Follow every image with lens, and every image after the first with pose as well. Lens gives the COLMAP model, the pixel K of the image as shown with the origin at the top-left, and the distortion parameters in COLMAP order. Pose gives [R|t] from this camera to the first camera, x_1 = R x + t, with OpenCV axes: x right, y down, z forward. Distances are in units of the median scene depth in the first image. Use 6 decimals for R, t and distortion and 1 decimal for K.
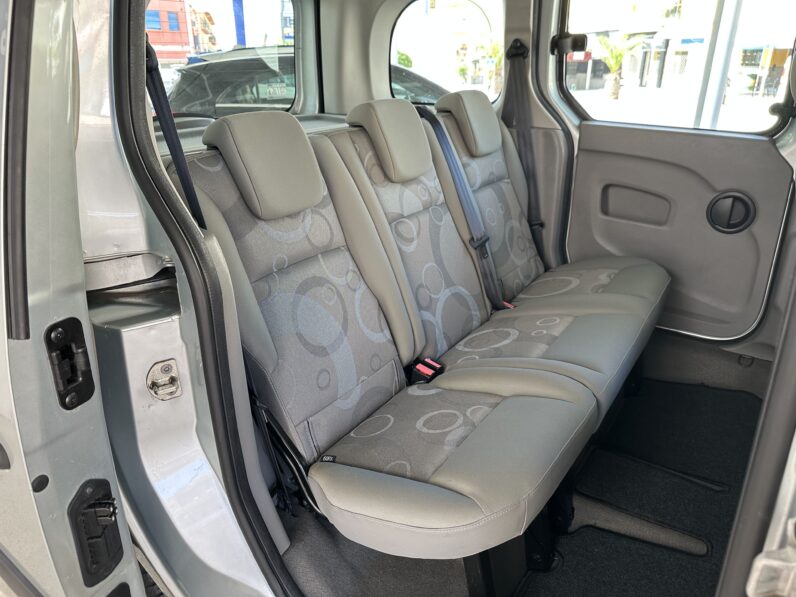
lens RADIAL K [[560.0, 0, 398.0], [0, 560.0, 298.5], [0, 0, 1]] dist [0.167866, -0.270527]
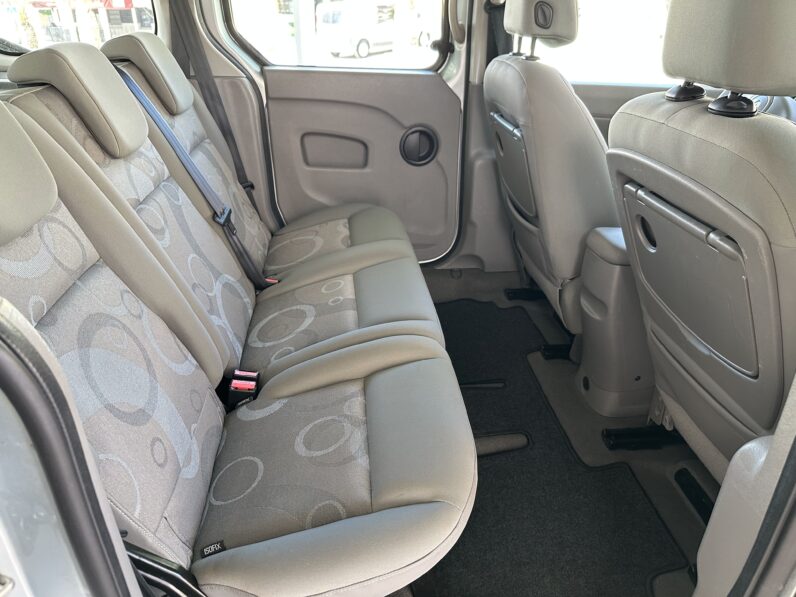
lens RADIAL K [[566.6, 0, 398.0], [0, 566.6, 298.5], [0, 0, 1]] dist [0.077878, -0.111939]
pose [[0.763383, -0.285296, 0.579528, -0.186953], [0.241720, 0.958162, 0.153288, -0.053501], [-0.599014, 0.023066, 0.800406, 0.180074]]
